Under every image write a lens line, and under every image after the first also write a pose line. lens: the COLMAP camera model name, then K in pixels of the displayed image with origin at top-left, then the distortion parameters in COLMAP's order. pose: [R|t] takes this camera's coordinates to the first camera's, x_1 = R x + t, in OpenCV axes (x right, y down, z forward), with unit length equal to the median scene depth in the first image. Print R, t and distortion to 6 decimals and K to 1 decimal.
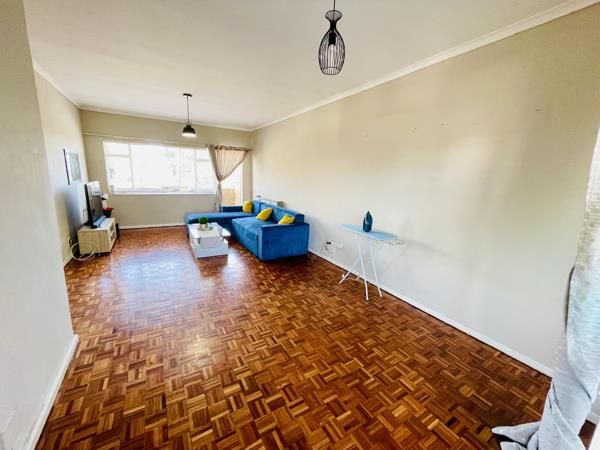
lens RADIAL K [[242.3, 0, 298.5], [0, 242.3, 224.7], [0, 0, 1]] dist [-0.002352, -0.000393]
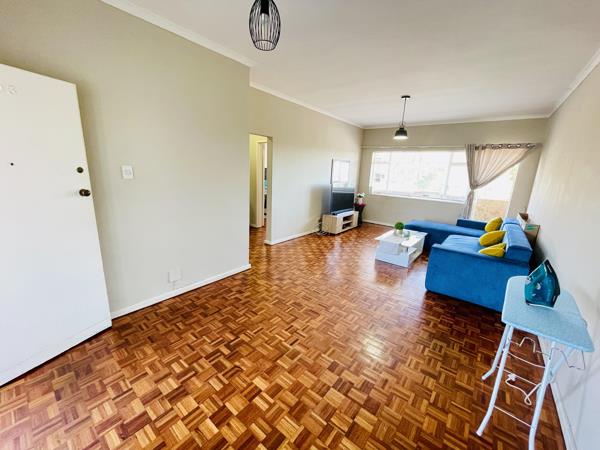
lens RADIAL K [[242.3, 0, 298.7], [0, 242.3, 222.3], [0, 0, 1]] dist [-0.002352, -0.000393]
pose [[0.347948, 0.178603, -0.920344, 0.378543], [-0.219126, 0.969988, 0.105393, -0.049303], [0.911546, 0.165000, 0.376642, 0.308998]]
